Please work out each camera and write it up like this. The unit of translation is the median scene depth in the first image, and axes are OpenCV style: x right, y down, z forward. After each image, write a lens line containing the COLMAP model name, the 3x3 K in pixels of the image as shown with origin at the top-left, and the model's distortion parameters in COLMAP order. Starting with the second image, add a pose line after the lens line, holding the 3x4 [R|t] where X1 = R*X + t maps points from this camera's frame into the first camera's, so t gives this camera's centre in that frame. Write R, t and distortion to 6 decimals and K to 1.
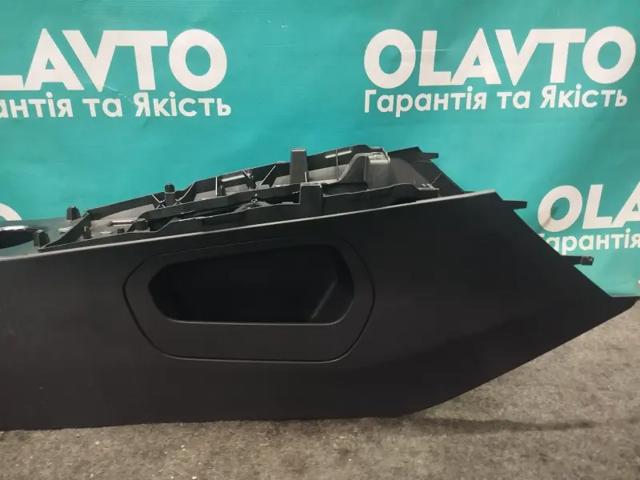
lens RADIAL K [[530.3, 0, 320.3], [0, 530.3, 240.3], [0, 0, 1]] dist [0.092534, -0.126112]
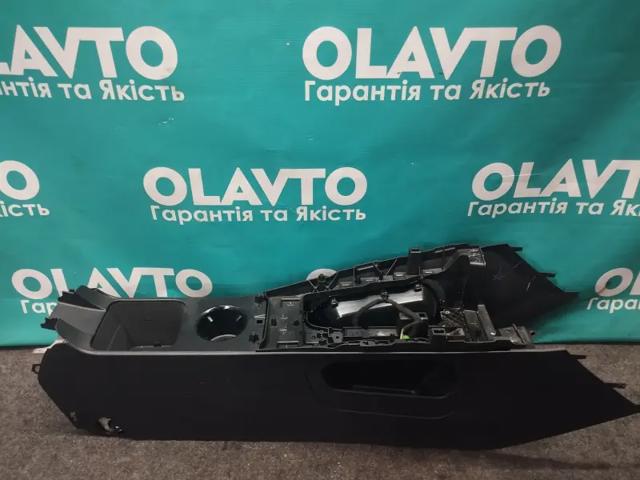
lens RADIAL K [[530.3, 0, 320.0], [0, 530.3, 240.4], [0, 0, 1]] dist [0.092534, -0.126112]
pose [[0.996168, 0.054243, -0.068611, -0.193907], [-0.035867, 0.968813, 0.245182, -0.524473], [0.079771, -0.241782, 0.967046, -0.311733]]
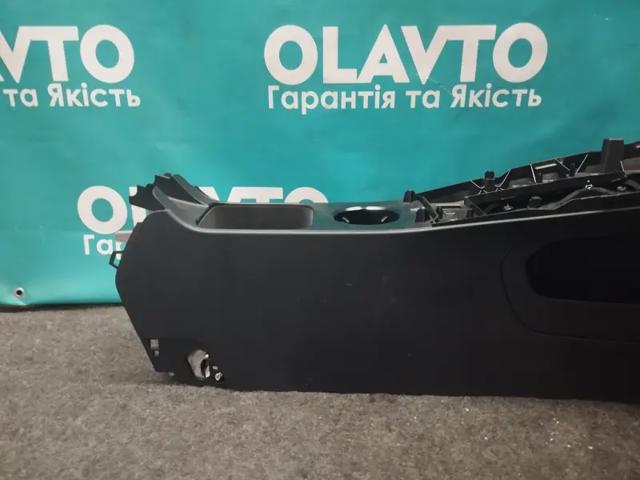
lens RADIAL K [[530.3, 0, 318.3], [0, 530.3, 240.9], [0, 0, 1]] dist [0.092534, -0.126112]
pose [[0.994165, 0.029181, -0.103848, -0.495715], [-0.031480, 0.999293, -0.020565, 0.062557], [0.103175, 0.023714, 0.994381, -0.068113]]
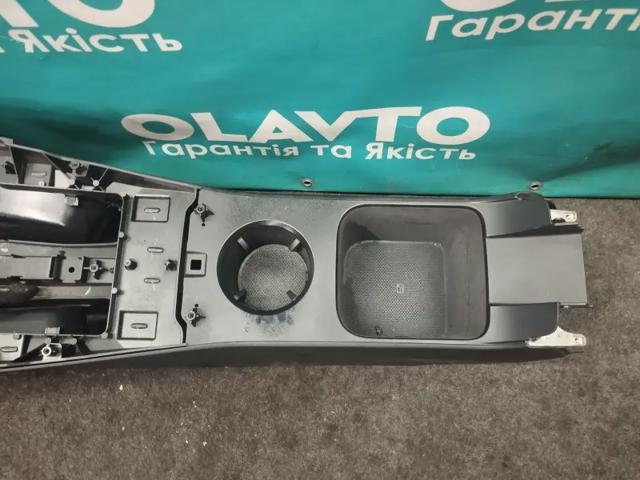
lens RADIAL K [[530.3, 0, 321.5], [0, 530.3, 244.1], [0, 0, 1]] dist [0.092534, -0.126112]
pose [[0.990313, 0.119516, -0.070685, 0.045428], [-0.007866, 0.556530, 0.830790, -0.622101], [0.138631, -0.822186, 0.552079, 0.555033]]
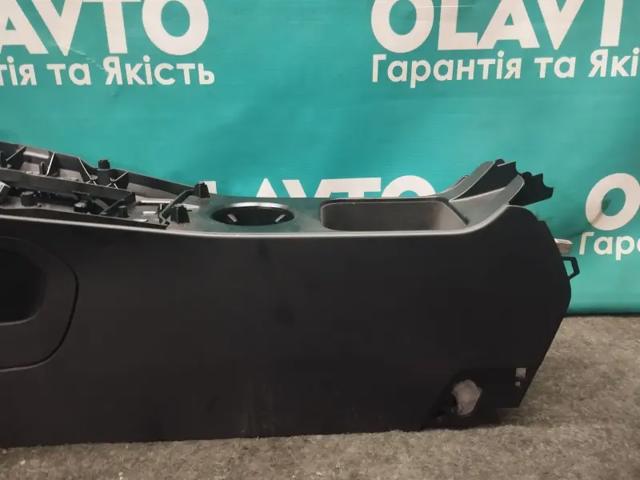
lens RADIAL K [[530.3, 0, 322.6], [0, 530.3, 238.8], [0, 0, 1]] dist [0.092534, -0.126112]
pose [[0.996169, 0.020525, -0.085003, 0.088148], [-0.022931, 0.999361, -0.027420, 0.036376], [0.084386, 0.029264, 0.996003, 0.169123]]
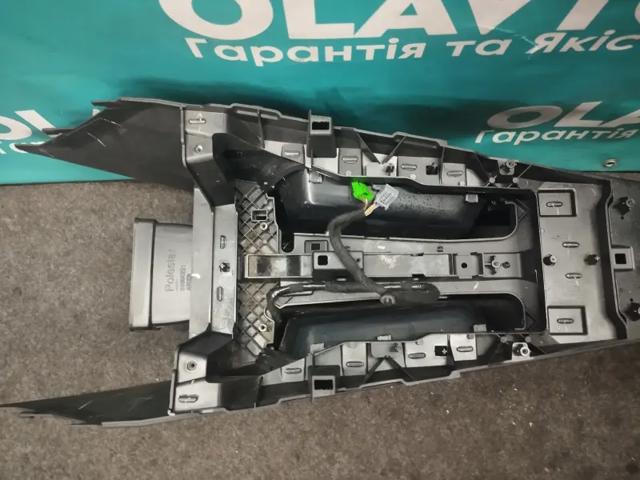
lens RADIAL K [[530.3, 0, 322.4], [0, 530.3, 244.7], [0, 0, 1]] dist [0.092534, -0.126112]
pose [[0.995004, 0.088841, -0.045536, -0.527284], [-0.004111, 0.492207, 0.870469, -0.646881], [0.099747, -0.865933, 0.490113, 0.526842]]
